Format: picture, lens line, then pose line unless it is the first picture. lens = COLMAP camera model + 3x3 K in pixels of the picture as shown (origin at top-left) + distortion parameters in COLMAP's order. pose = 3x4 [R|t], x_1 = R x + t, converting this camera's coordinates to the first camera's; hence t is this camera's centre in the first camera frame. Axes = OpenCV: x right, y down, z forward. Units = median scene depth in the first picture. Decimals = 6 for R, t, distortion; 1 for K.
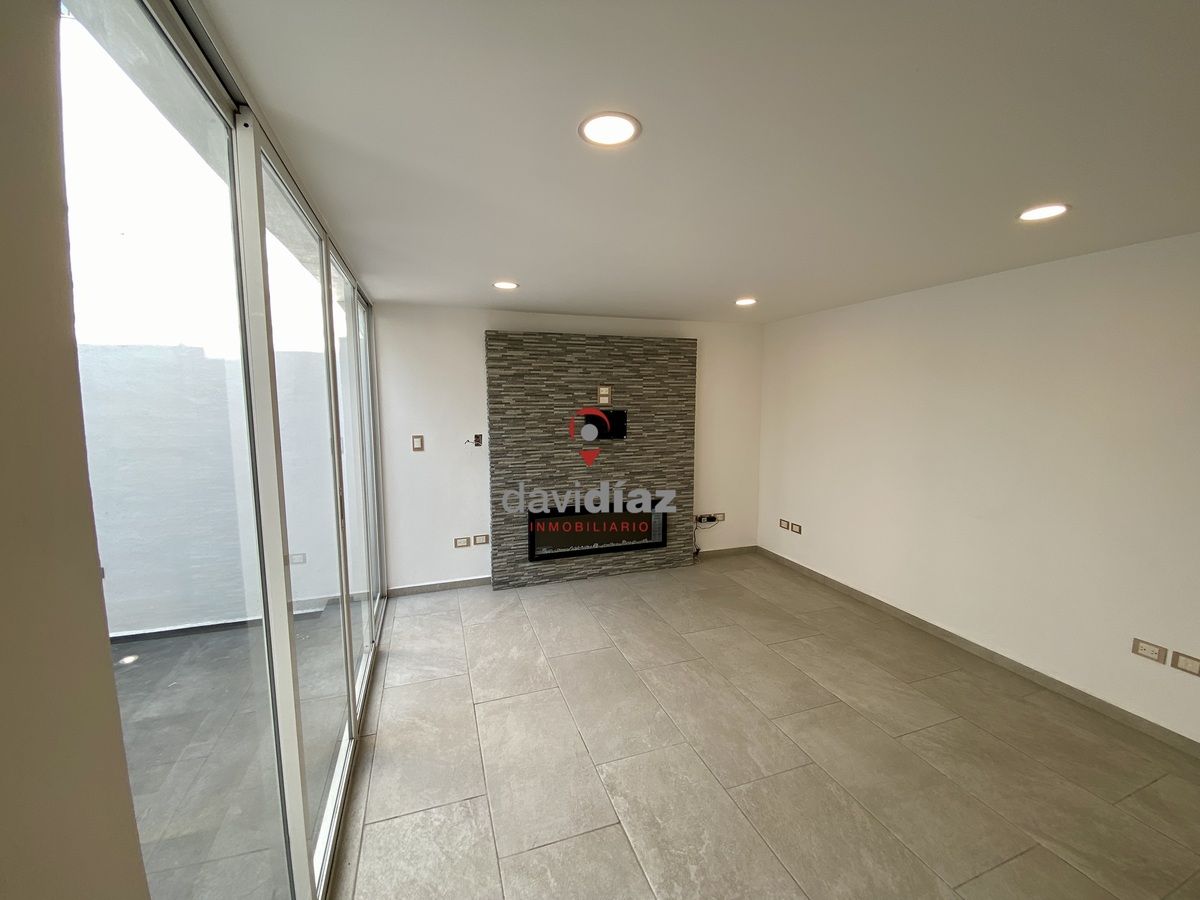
lens RADIAL K [[487.9, 0, 603.5], [0, 487.9, 449.8], [0, 0, 1]] dist [-0.006124, -0.008631]
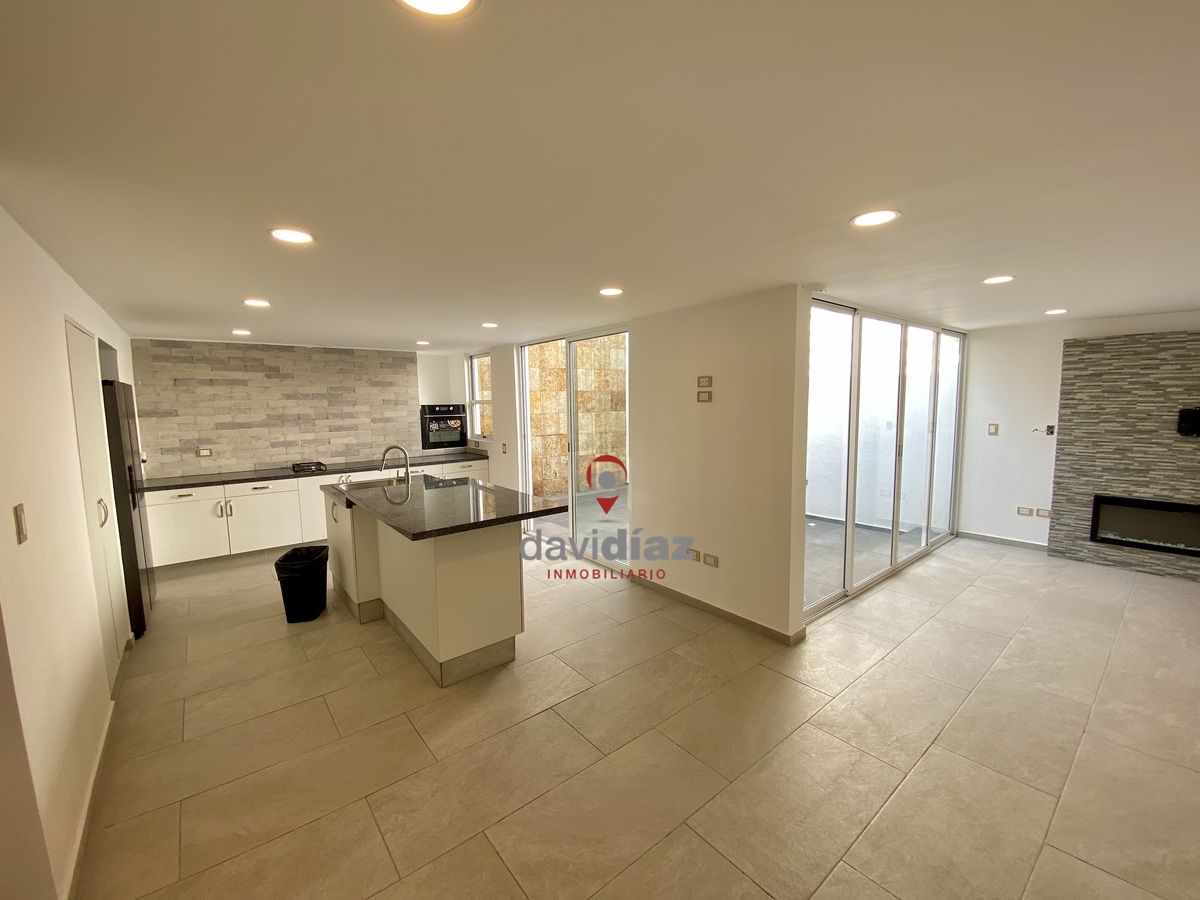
lens RADIAL K [[487.9, 0, 615.8], [0, 487.9, 448.5], [0, 0, 1]] dist [-0.006124, -0.008631]
pose [[0.370295, 0.089204, -0.924621, 0.458107], [-0.081935, 0.994635, 0.063144, 0.038757], [0.925293, 0.052377, 0.375618, -0.444735]]
